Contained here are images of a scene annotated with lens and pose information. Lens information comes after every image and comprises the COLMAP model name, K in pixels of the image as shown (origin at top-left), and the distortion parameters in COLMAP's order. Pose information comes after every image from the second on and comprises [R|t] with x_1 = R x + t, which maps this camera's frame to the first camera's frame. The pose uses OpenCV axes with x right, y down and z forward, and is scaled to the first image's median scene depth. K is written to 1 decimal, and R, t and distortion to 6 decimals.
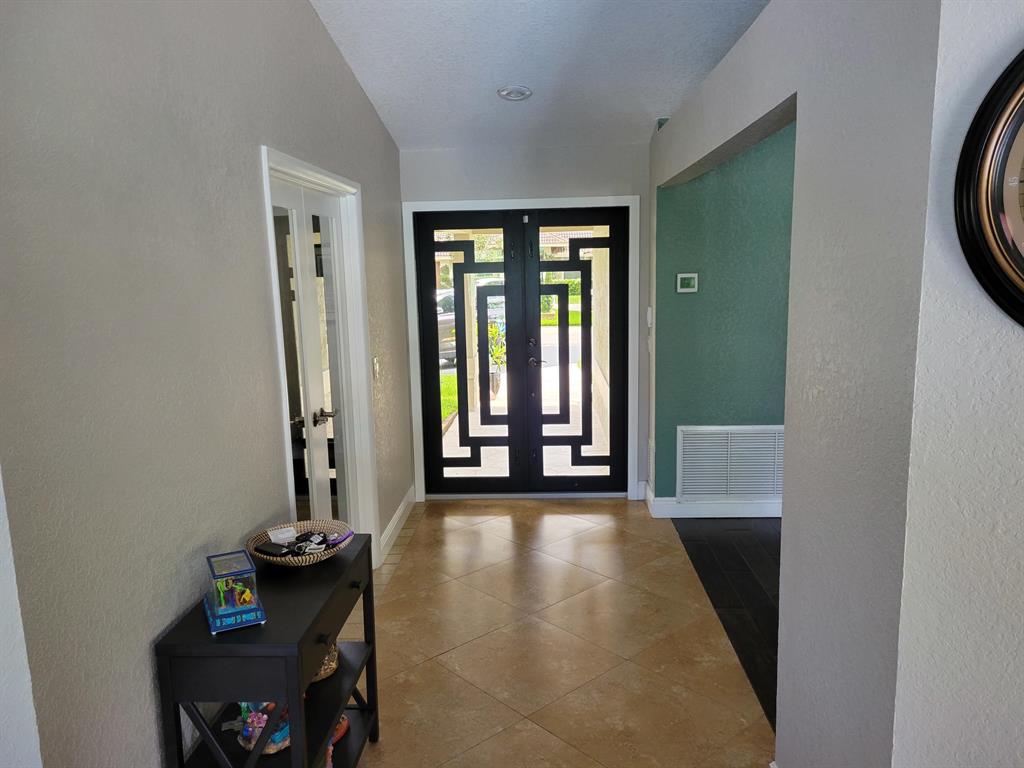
lens RADIAL K [[749.3, 0, 512.0], [0, 749.3, 384.0], [0, 0, 1]] dist [0.042832, -0.000044]
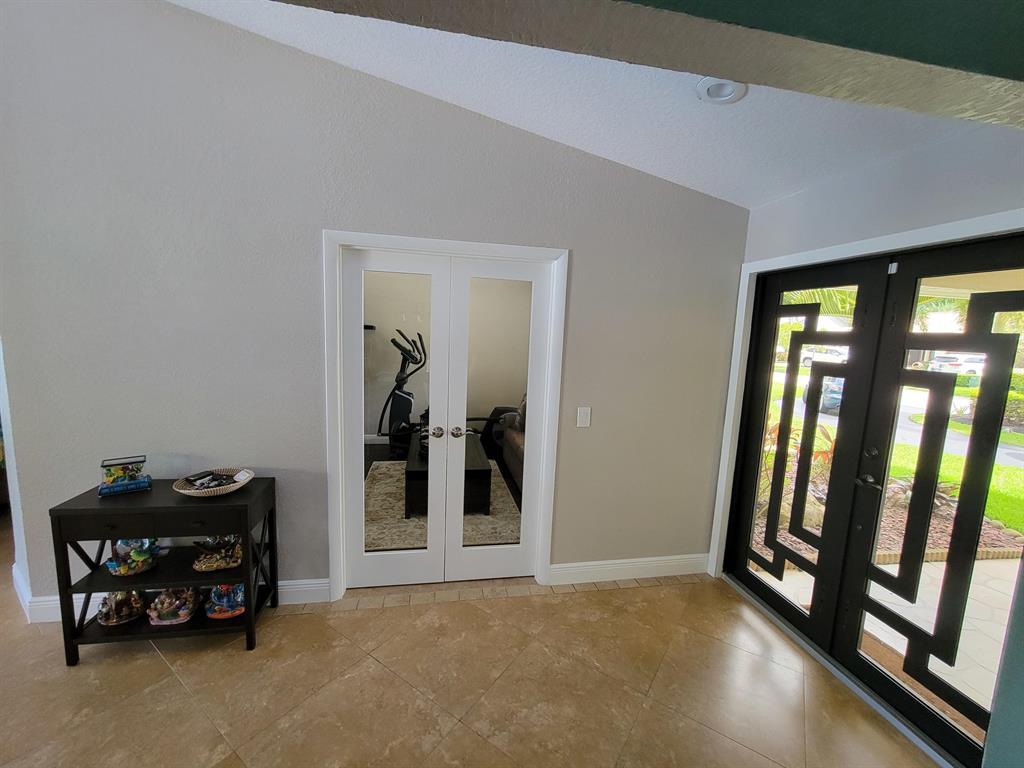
lens RADIAL K [[426.1, 0, 515.3], [0, 426.1, 386.4], [0, 0, 1]] dist [0.001605, 0.000193]
pose [[0.239666, 0.163318, -0.957020, 0.306643], [-0.199519, 0.972994, 0.116079, -0.094589], [0.950133, 0.163123, 0.265778, 0.592175]]
